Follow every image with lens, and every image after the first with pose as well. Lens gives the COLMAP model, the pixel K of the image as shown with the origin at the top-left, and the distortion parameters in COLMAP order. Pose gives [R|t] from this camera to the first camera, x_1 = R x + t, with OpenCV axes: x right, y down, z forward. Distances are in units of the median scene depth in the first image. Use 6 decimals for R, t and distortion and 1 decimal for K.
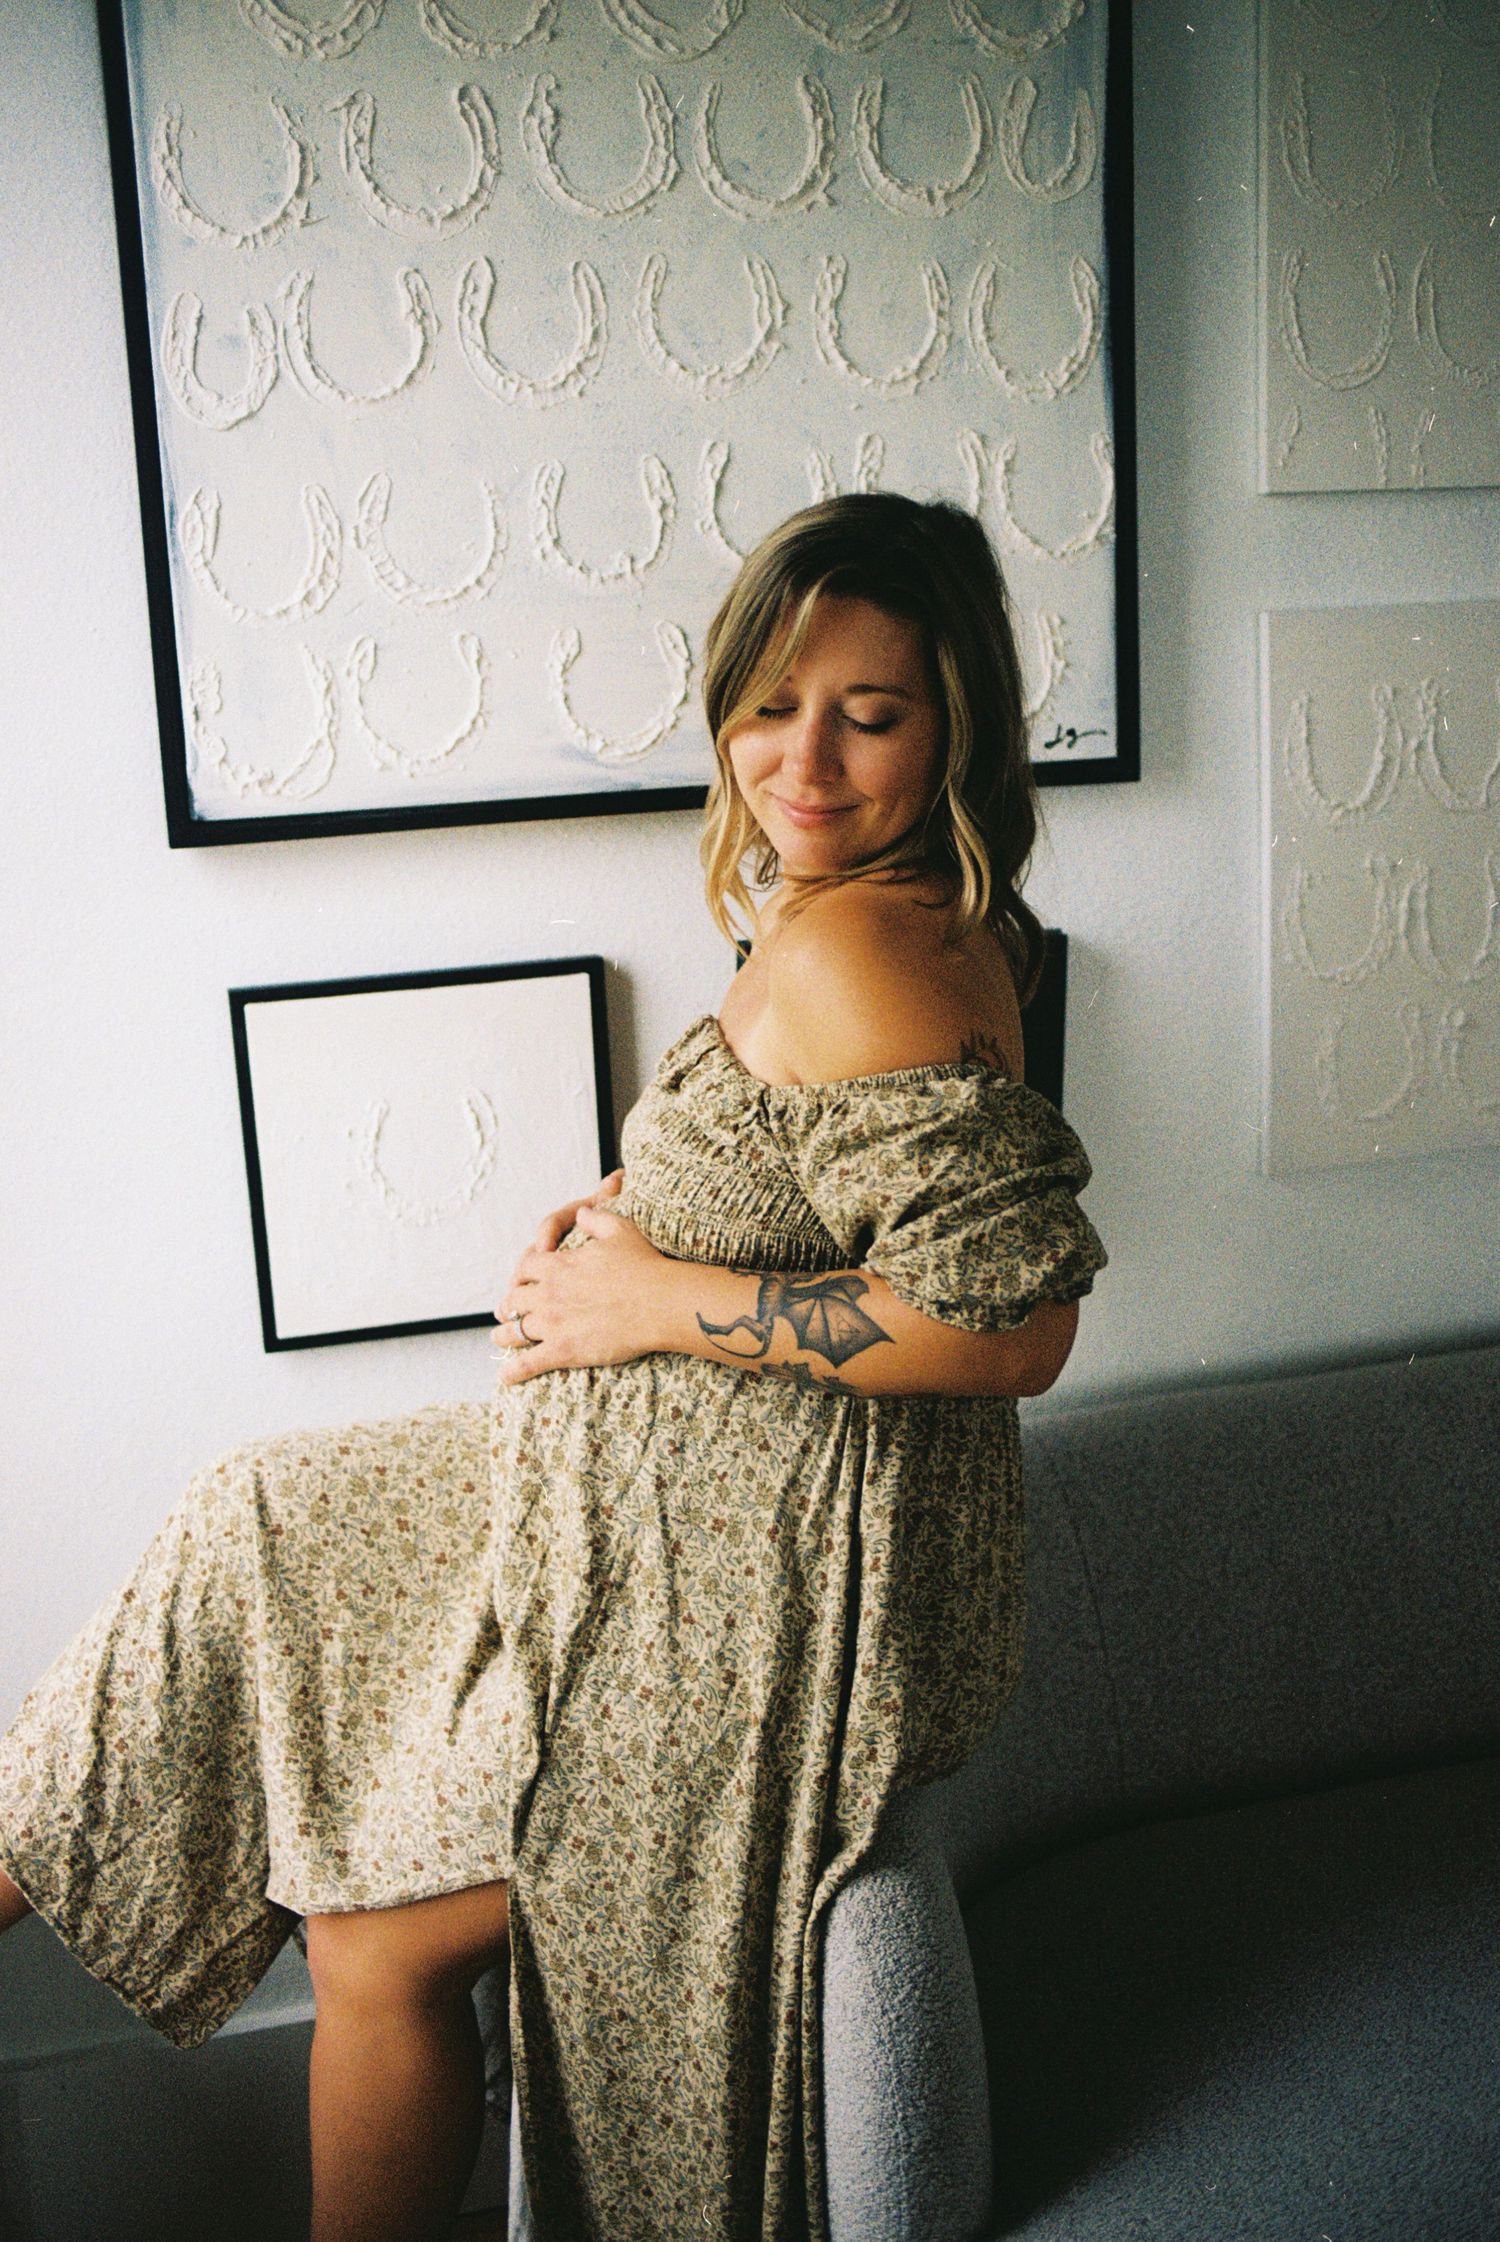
lens RADIAL K [[2358.3, 0, 750.0], [0, 2358.3, 1121.0], [0, 0, 1]] dist [-0.128239, 0.126548]
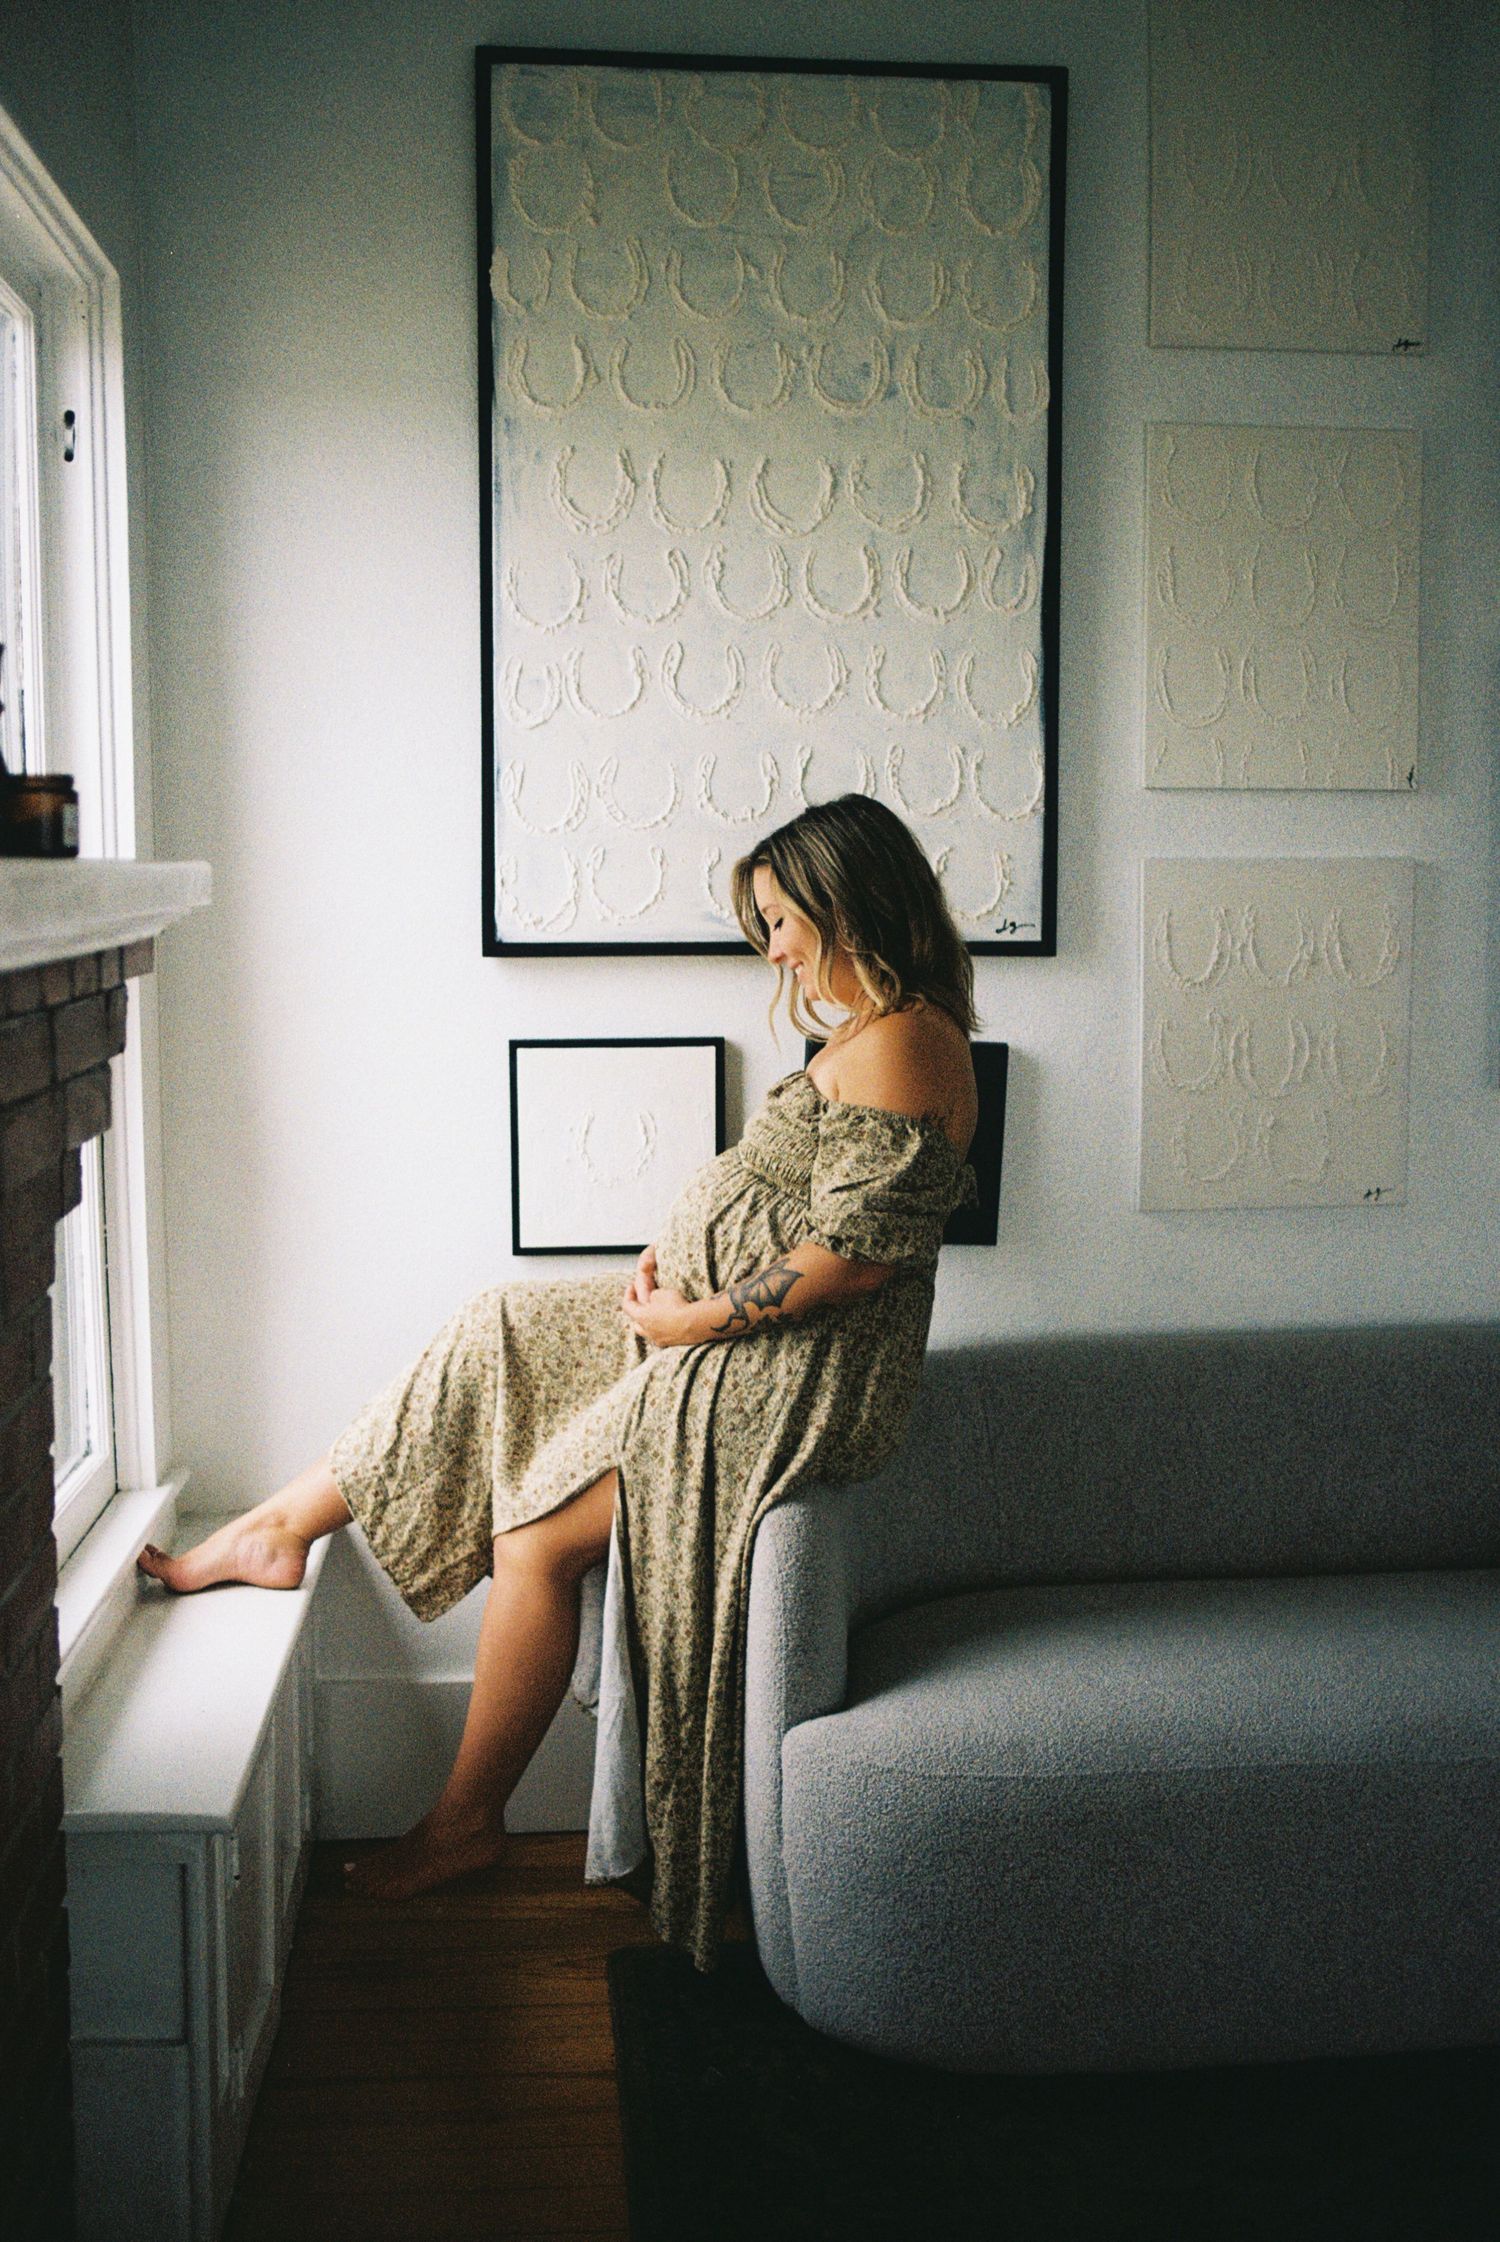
lens RADIAL K [[1970.0, 0, 626.0], [0, 1970.0, 1160.5], [0, 0, 1]] dist [-0.108221, 0.004069]
pose [[0.983368, 0.075755, -0.165072, 0.121910], [-0.083523, 0.995677, -0.040627, 0.092048], [0.161281, 0.053738, 0.985444, -0.464789]]
